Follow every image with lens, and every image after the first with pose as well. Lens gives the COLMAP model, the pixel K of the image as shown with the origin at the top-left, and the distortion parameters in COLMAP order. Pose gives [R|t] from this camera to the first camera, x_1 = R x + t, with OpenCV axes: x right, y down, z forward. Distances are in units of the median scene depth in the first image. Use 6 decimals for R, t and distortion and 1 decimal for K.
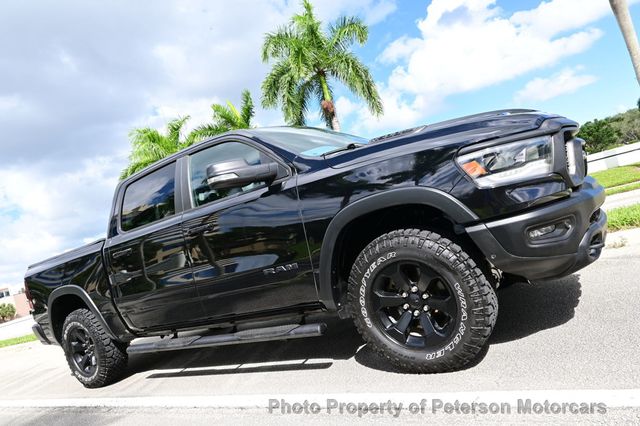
lens RADIAL K [[443.4, 0, 321.2], [0, 443.4, 219.4], [0, 0, 1]] dist [0.001204, -0.009227]
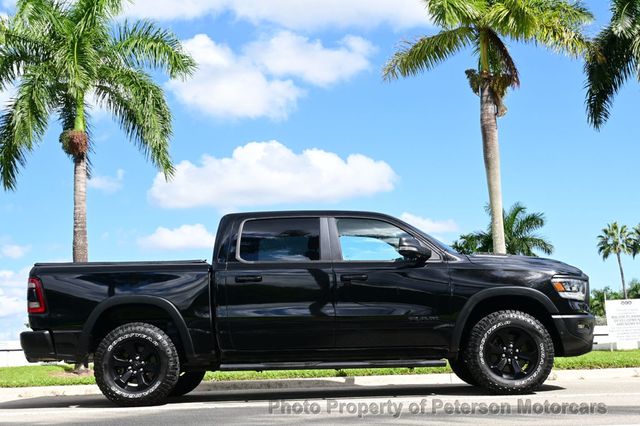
lens RADIAL K [[931.4, 0, 321.9], [0, 931.4, 214.9], [0, 0, 1]] dist [-0.032018, 0.000000]
pose [[0.822338, 0.307828, 0.478541, -1.375640], [-0.203594, 0.944527, -0.257718, 0.457589], [-0.531328, 0.114503, 0.839392, -1.022271]]
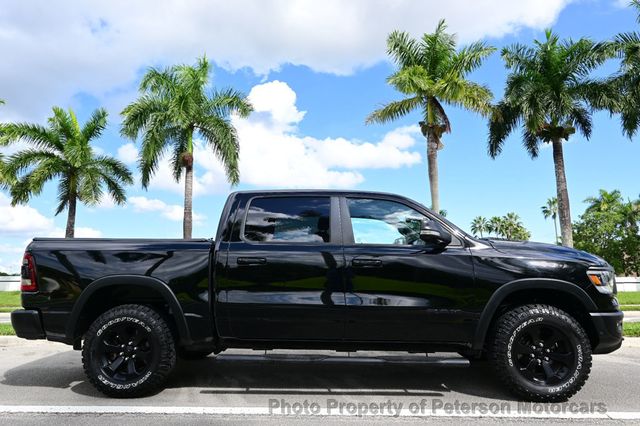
lens RADIAL K [[443.4, 0, 319.4], [0, 443.4, 223.6], [0, 0, 1]] dist [0.001204, -0.009227]
pose [[0.825975, 0.312218, 0.469345, -0.770799], [-0.232000, 0.947103, -0.221748, 0.169026], [-0.513752, 0.074271, 0.854718, 0.033727]]
